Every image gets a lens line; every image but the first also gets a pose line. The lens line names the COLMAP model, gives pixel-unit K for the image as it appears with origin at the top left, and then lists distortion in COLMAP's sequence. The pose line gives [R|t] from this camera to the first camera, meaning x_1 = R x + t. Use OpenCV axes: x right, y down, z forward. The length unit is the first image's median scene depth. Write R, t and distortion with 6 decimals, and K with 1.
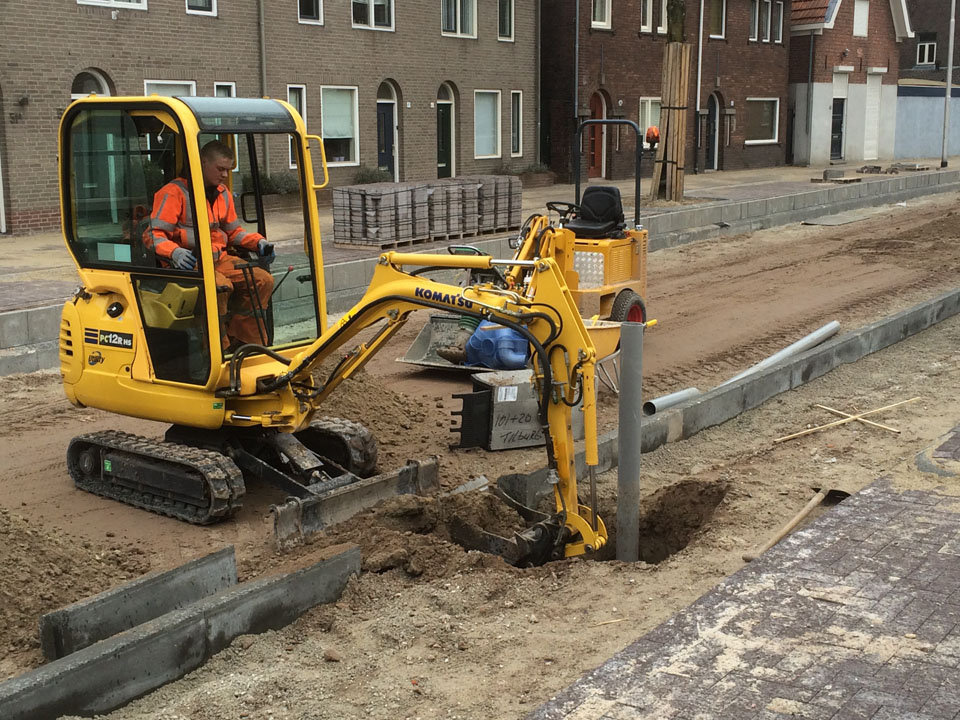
lens RADIAL K [[1347.4, 0, 476.2], [0, 1347.4, 370.3], [0, 0, 1]] dist [0.036158, 0.035697]
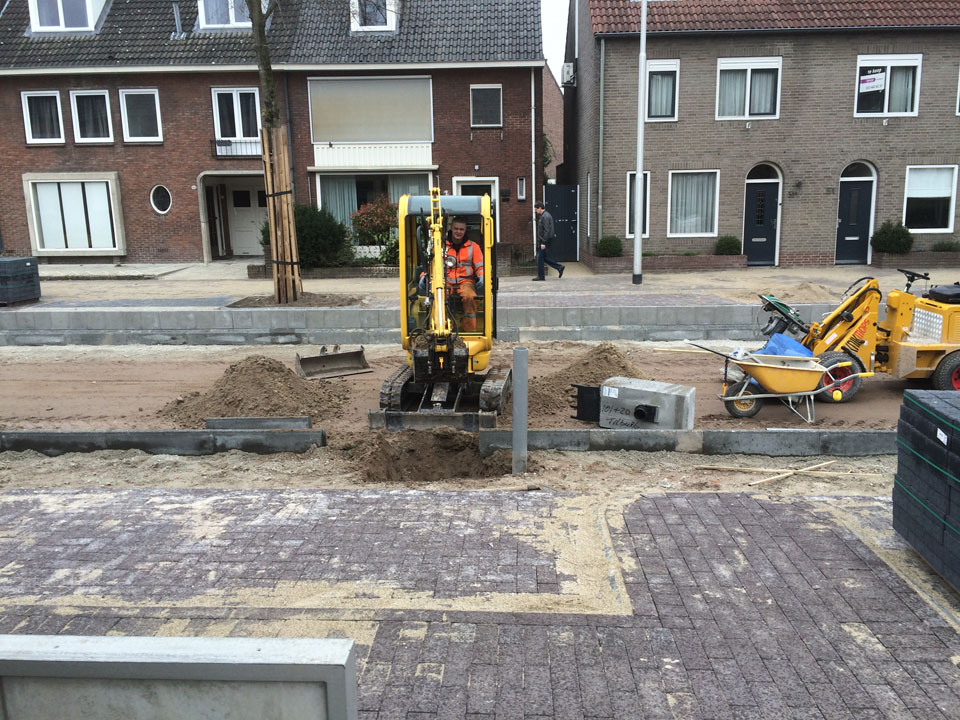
lens RADIAL K [[820.0, 0, 478.1], [0, 820.0, 371.3], [0, 0, 1]] dist [0.076545, -0.075254]
pose [[0.518038, 0.181639, -0.835849, 0.870193], [-0.149981, 0.981343, 0.120302, -0.114741], [0.842106, 0.063040, 0.535615, 0.464499]]
